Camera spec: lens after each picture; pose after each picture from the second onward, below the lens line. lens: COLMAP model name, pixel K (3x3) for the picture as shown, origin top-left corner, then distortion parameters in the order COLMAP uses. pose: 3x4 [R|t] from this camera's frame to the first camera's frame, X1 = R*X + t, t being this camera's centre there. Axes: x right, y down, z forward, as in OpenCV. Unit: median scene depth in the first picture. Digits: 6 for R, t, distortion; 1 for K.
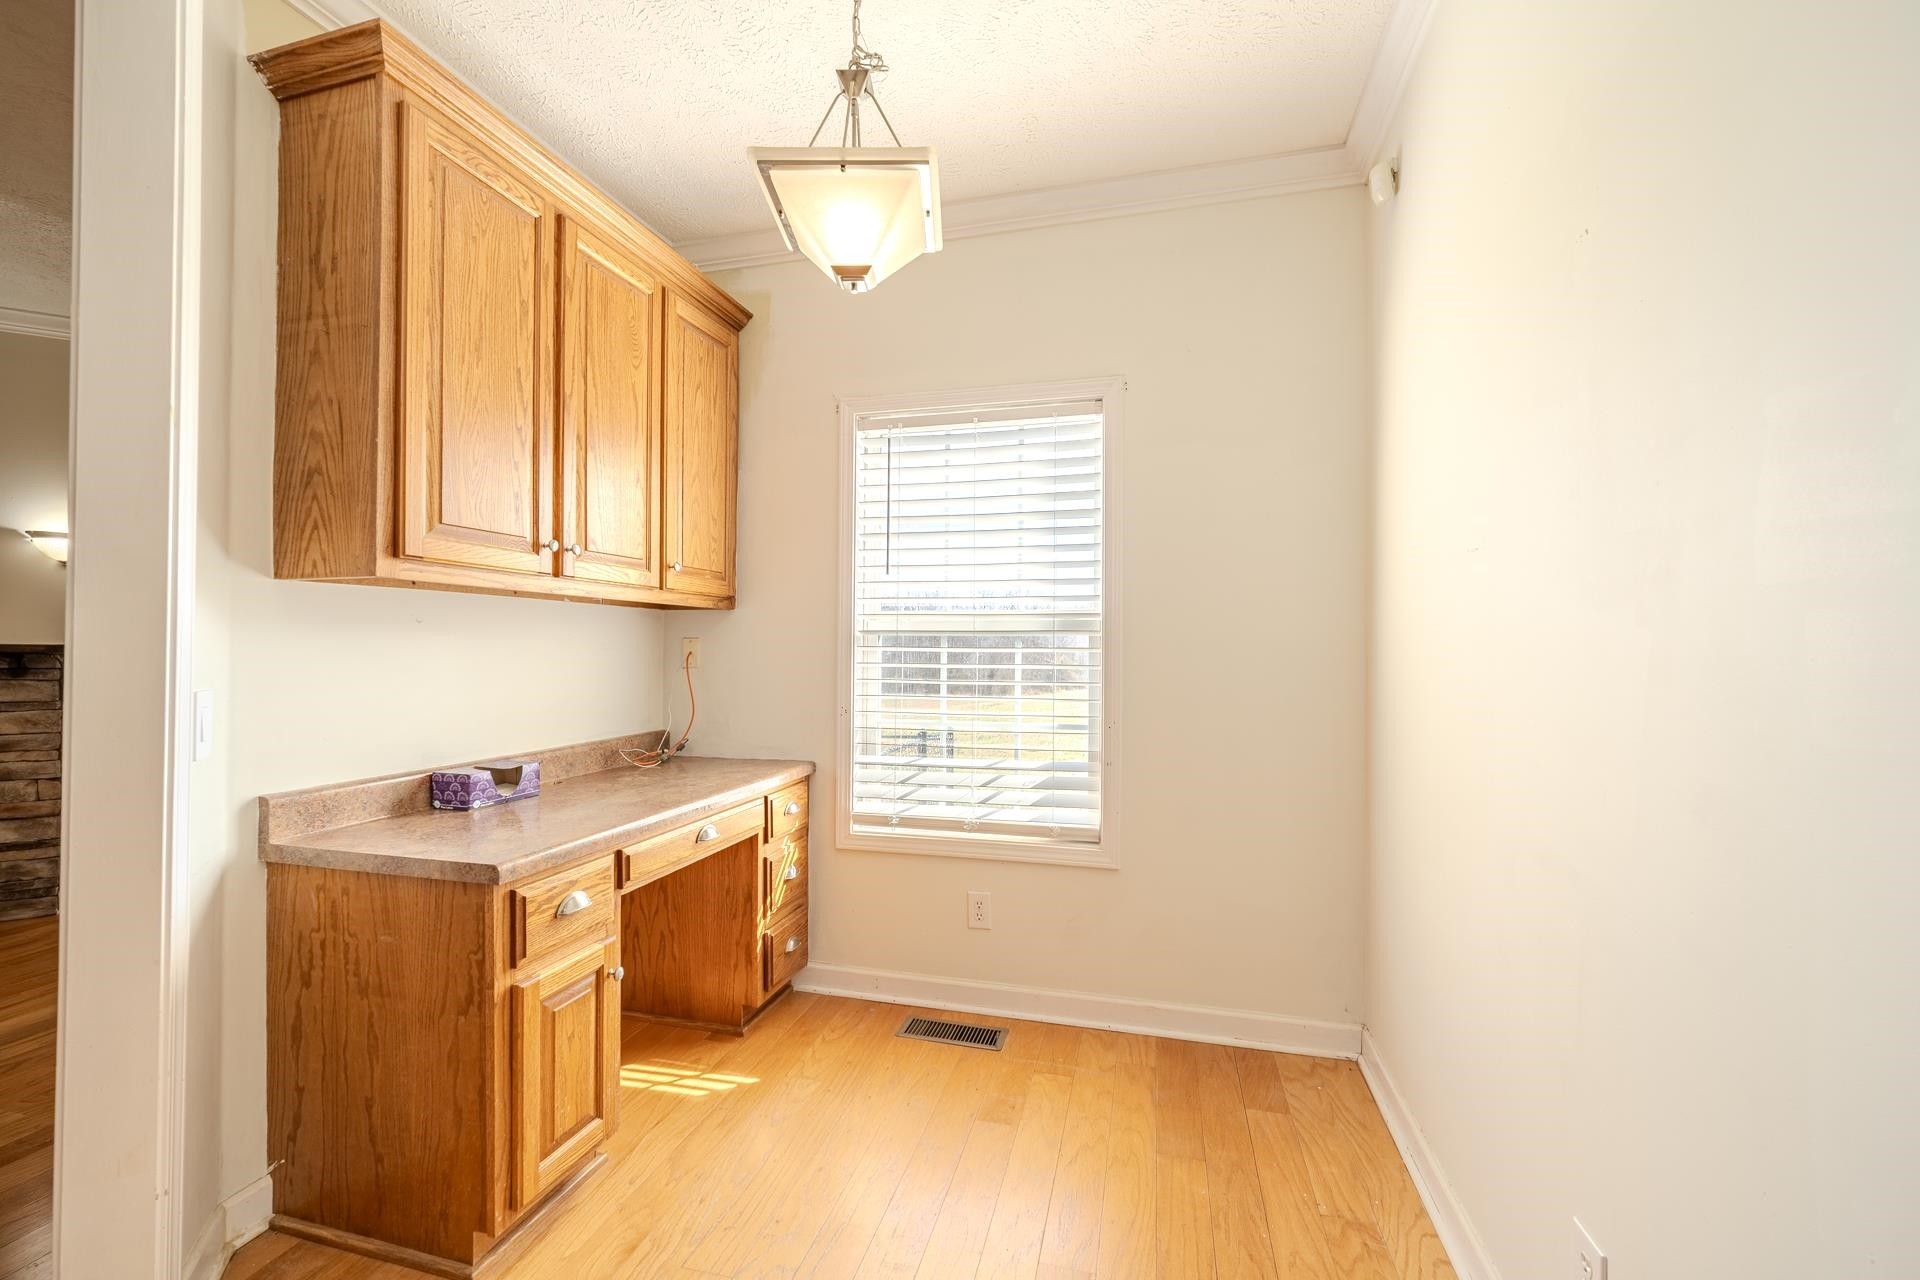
lens RADIAL K [[774.5, 0, 960.0], [0, 774.5, 640.0], [0, 0, 1]] dist [-0.003628, -0.000137]
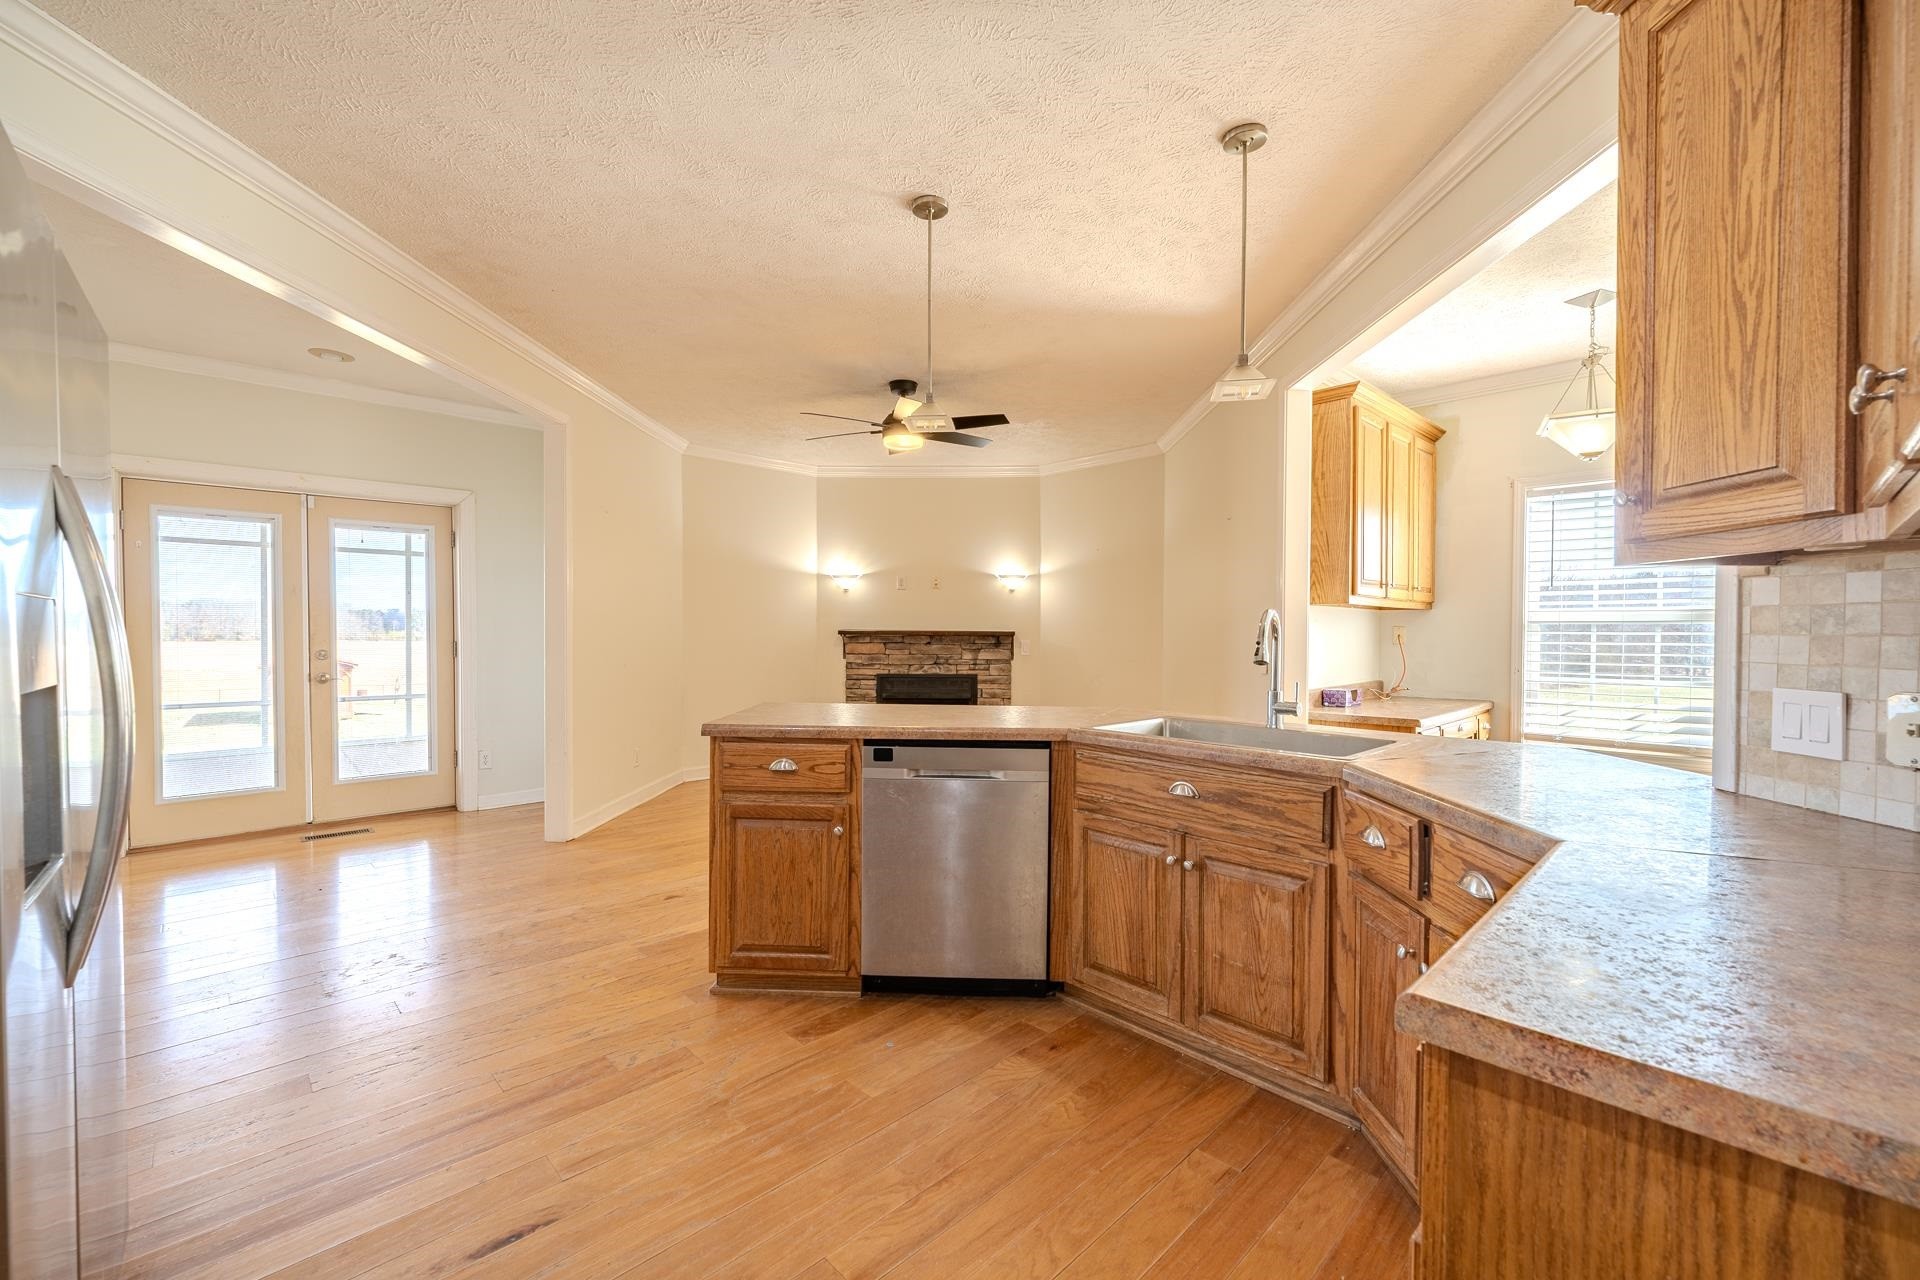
lens RADIAL K [[785.2, 0, 954.3], [0, 785.2, 643.2], [0, 0, 1]] dist [-0.015131, 0.006052]
pose [[0.852120, 0.004745, -0.523325, -0.297493], [0.009552, 0.999651, 0.024618, -0.018177], [0.523259, -0.025977, 0.851778, -1.017147]]
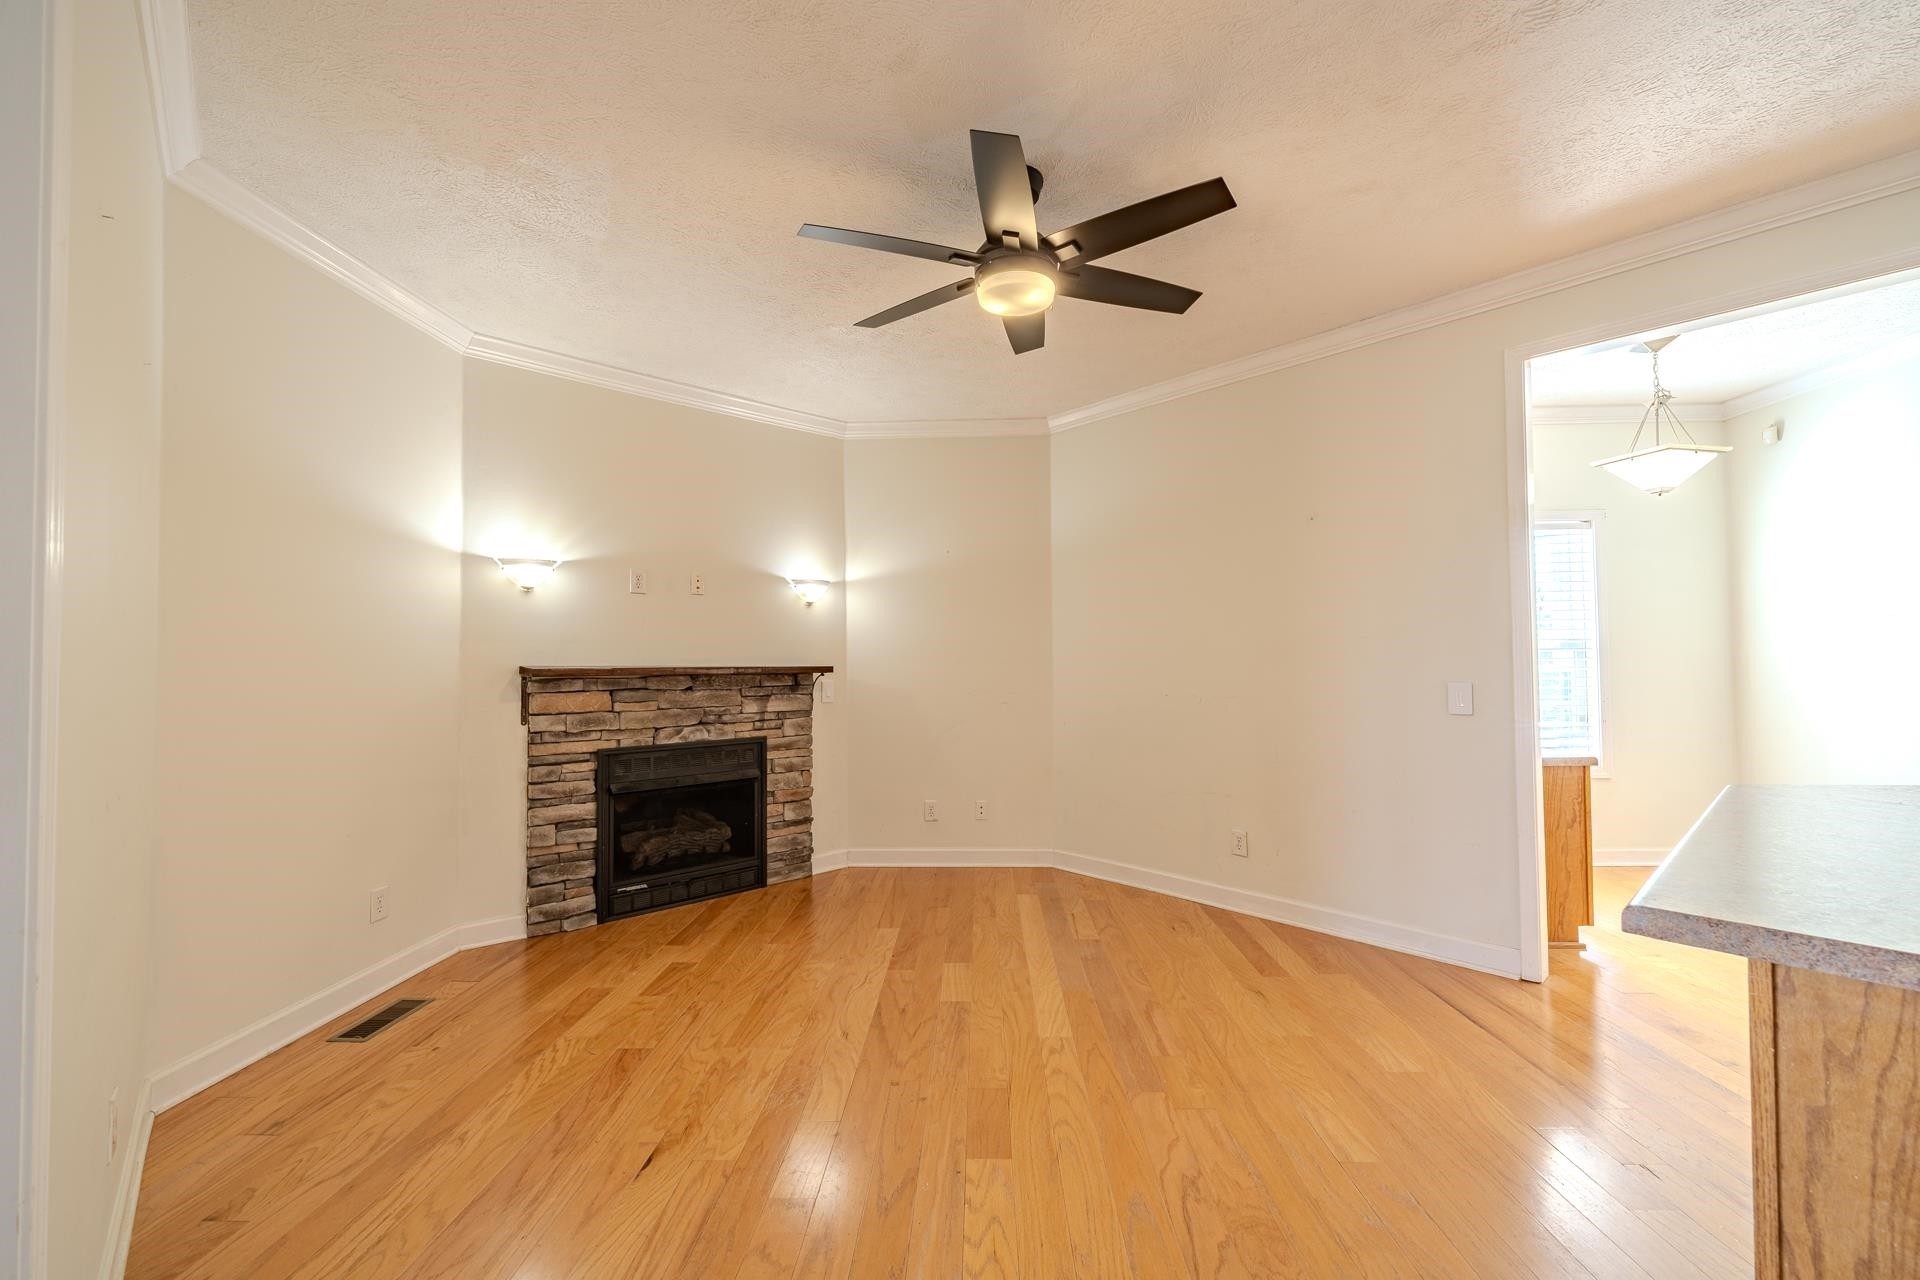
lens RADIAL K [[785.2, 0, 954.3], [0, 785.2, 643.2], [0, 0, 1]] dist [-0.015131, 0.006052]
pose [[0.975848, -0.010229, 0.218209, -1.551674], [0.012623, 0.999874, -0.009578, -0.021379], [-0.218084, 0.012101, 0.975855, -0.428967]]
